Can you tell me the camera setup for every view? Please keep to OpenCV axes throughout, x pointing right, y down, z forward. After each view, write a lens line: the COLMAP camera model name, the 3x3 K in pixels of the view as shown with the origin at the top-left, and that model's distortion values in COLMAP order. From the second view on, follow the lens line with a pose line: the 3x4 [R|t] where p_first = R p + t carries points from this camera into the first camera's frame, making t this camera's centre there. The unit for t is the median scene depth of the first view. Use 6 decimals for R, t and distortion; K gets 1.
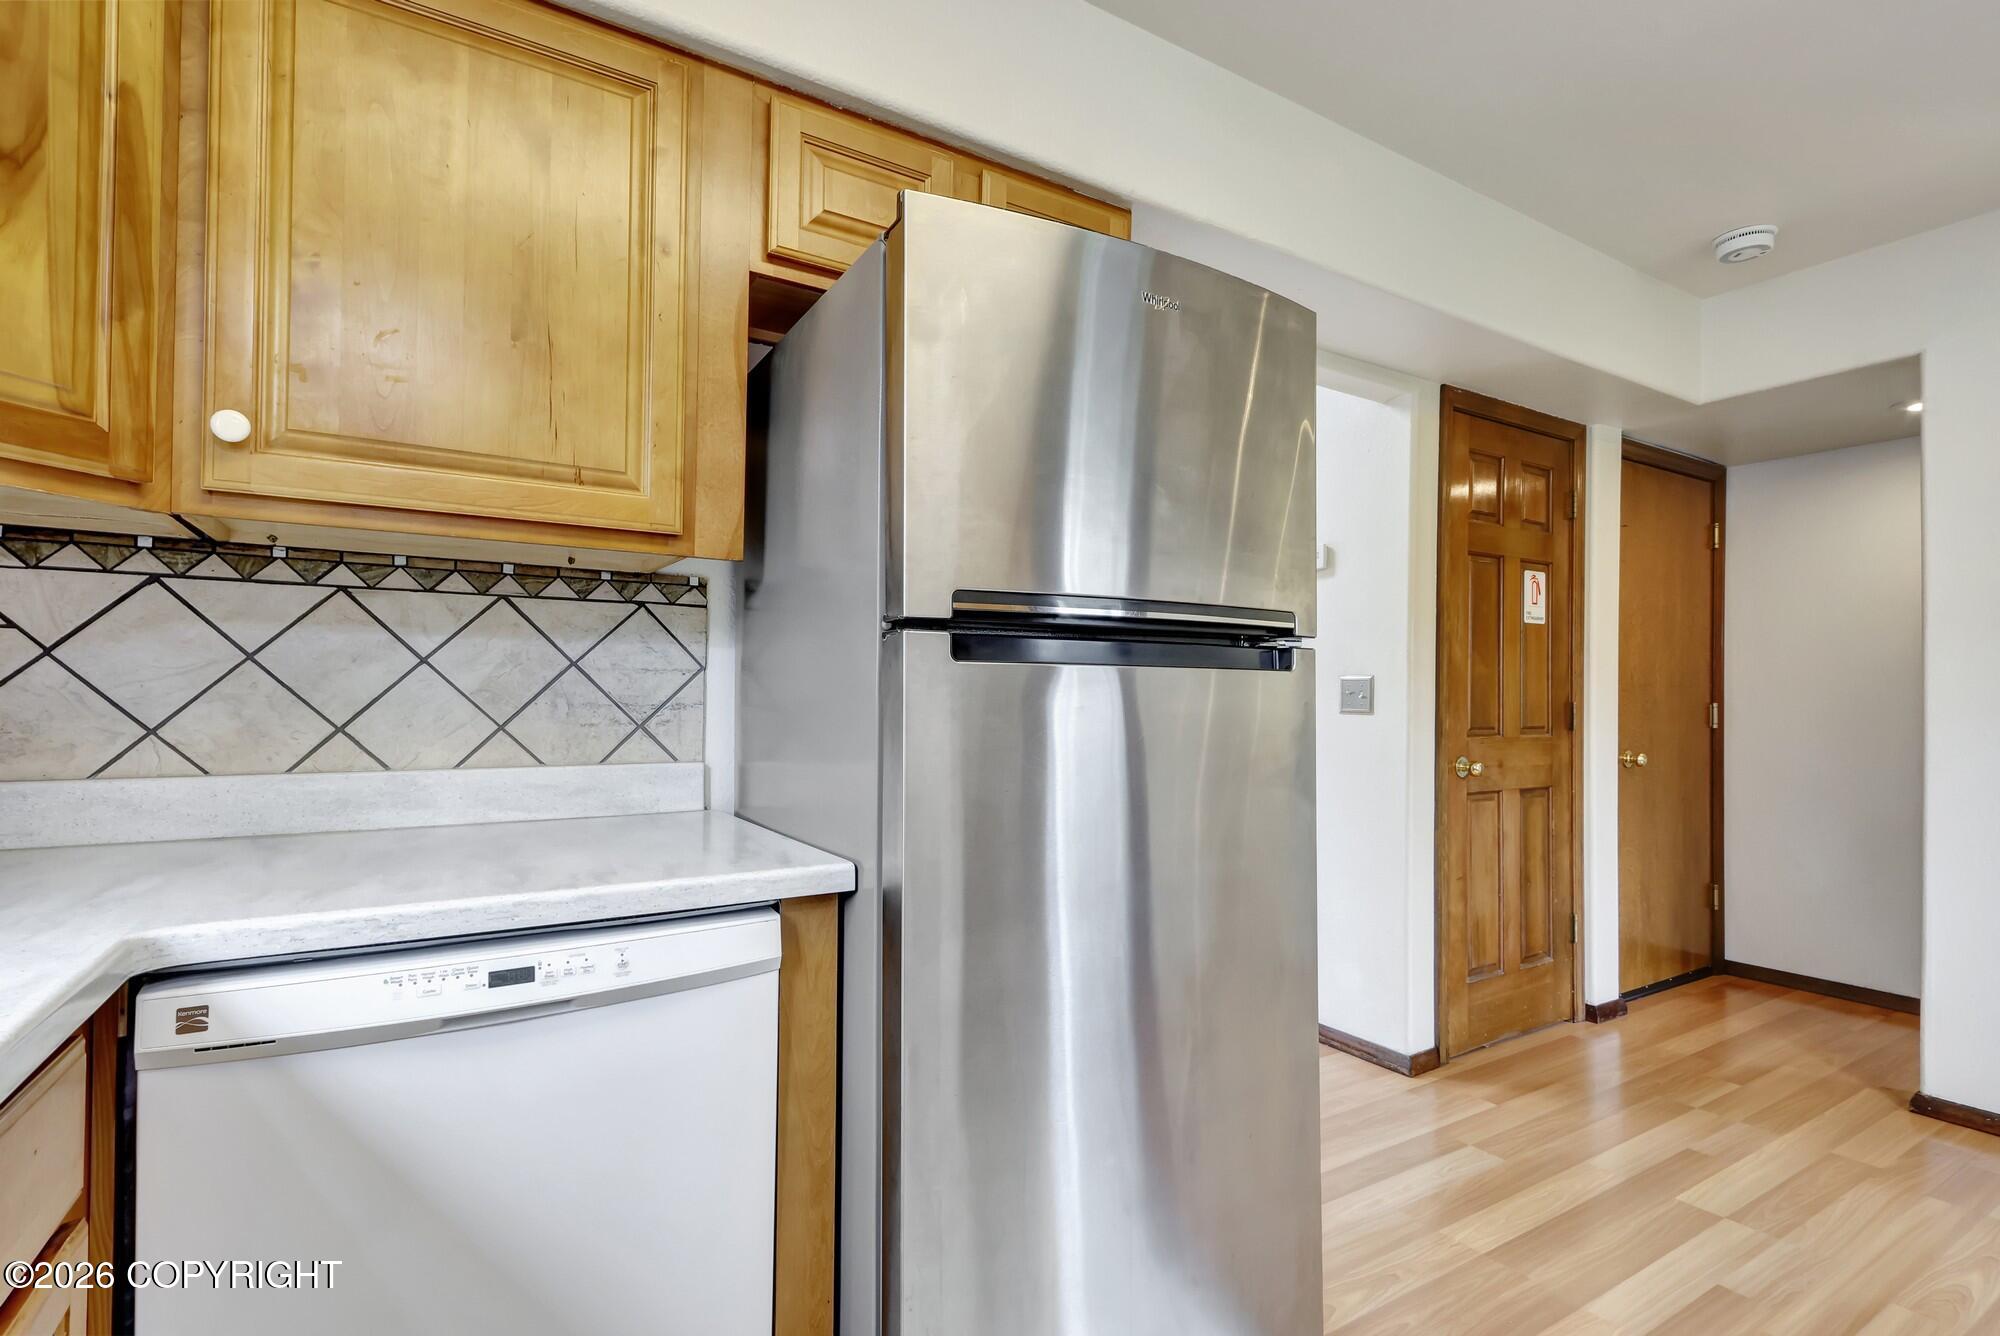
lens RADIAL K [[932.4, 0, 1005.5], [0, 932.4, 678.4], [0, 0, 1]] dist [-0.000259, -0.000816]
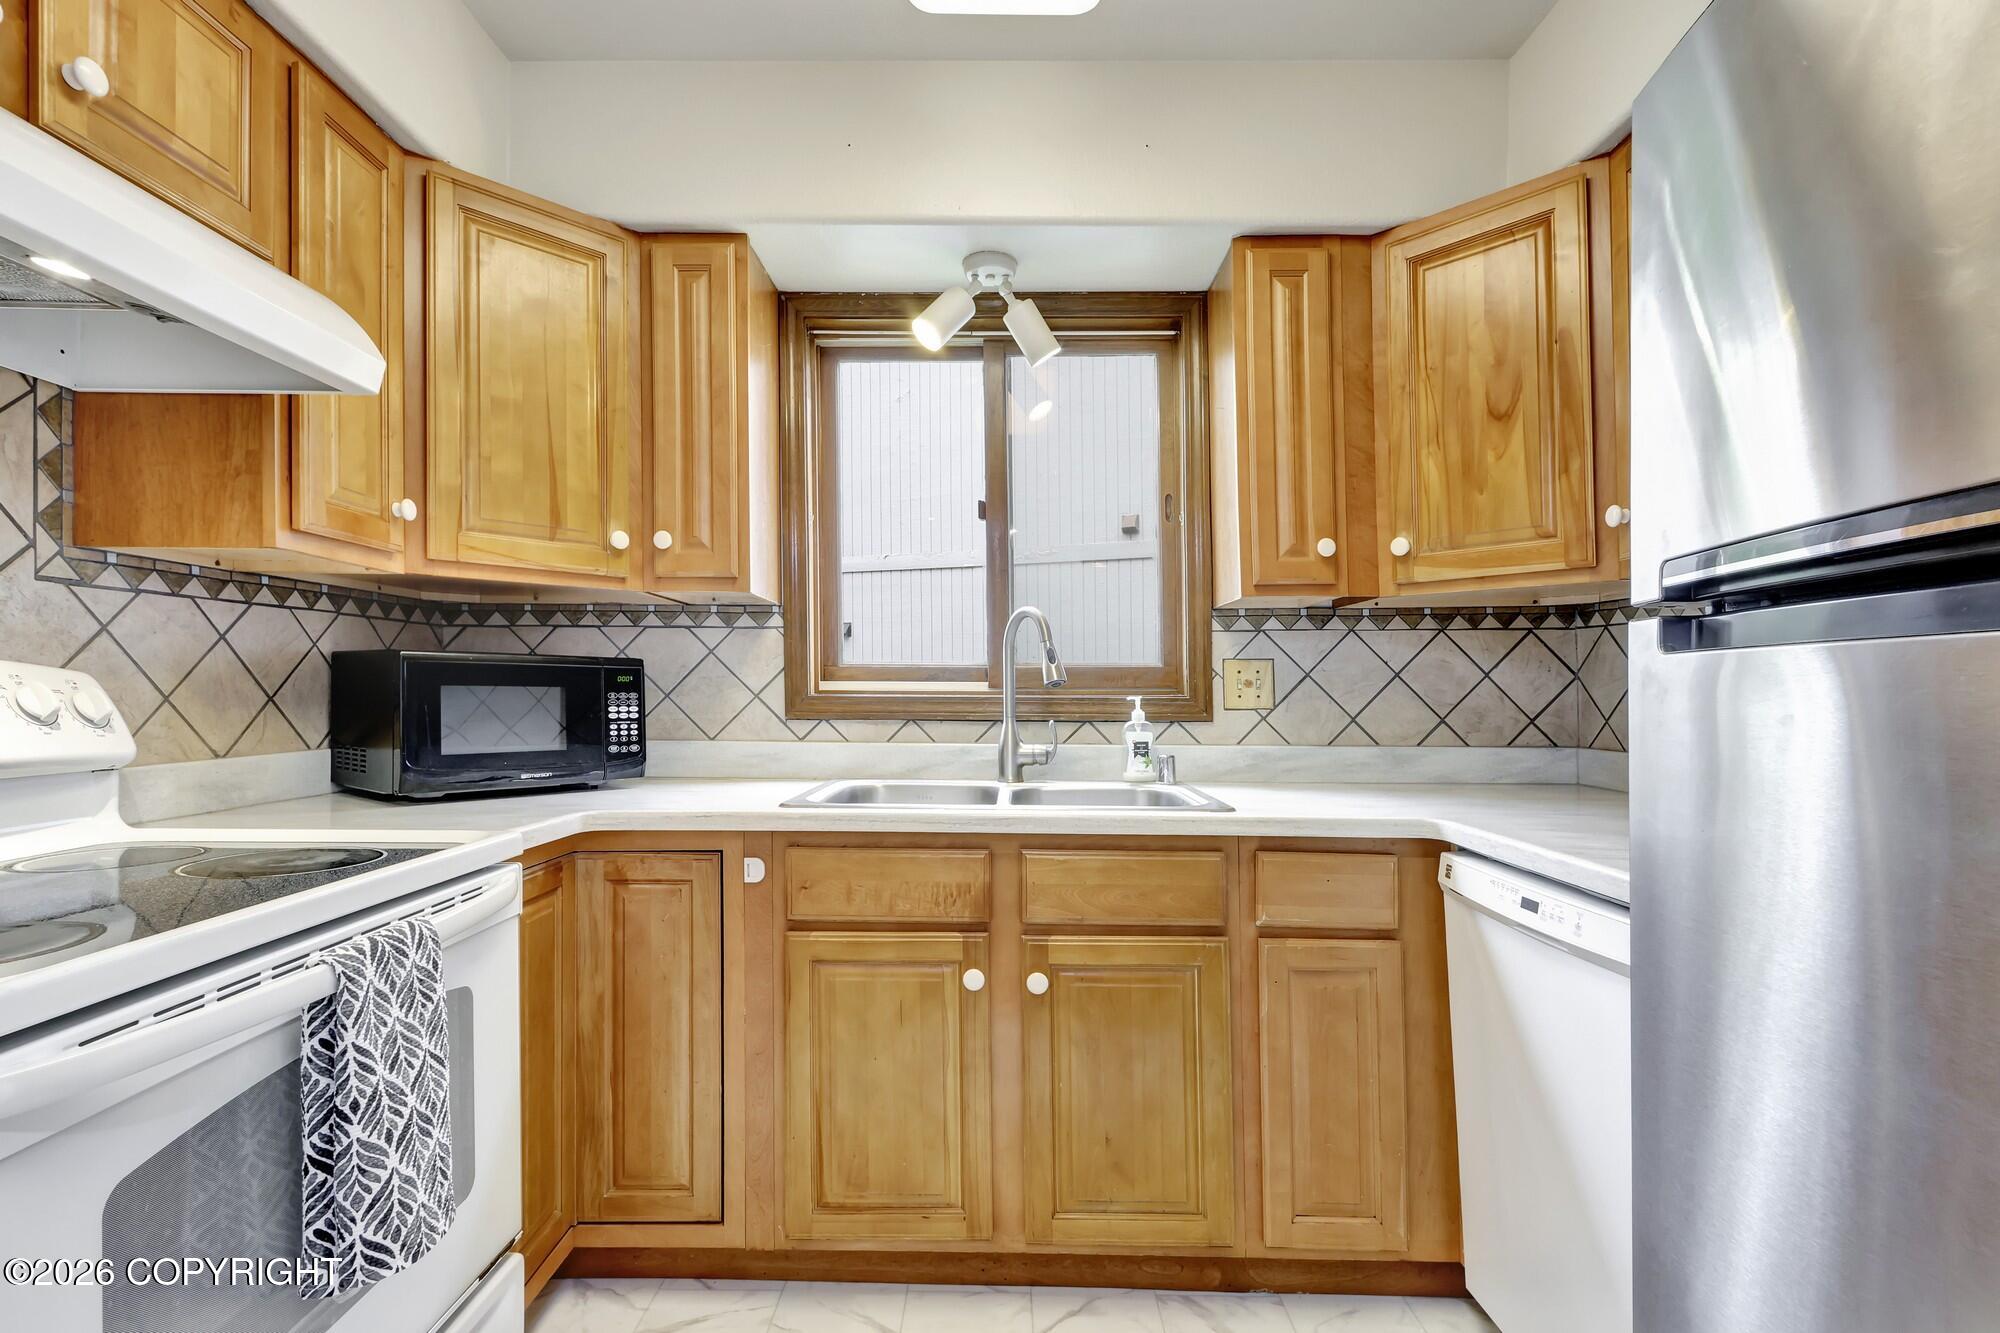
lens RADIAL K [[932.4, 0, 1005.5], [0, 932.4, 676.9], [0, 0, 1]] dist [-0.000259, -0.000816]
pose [[-0.521167, -0.021058, -0.853195, 1.029676], [0.011677, 0.999426, -0.031800, 0.021376], [0.853375, -0.026536, -0.520622, 1.055428]]
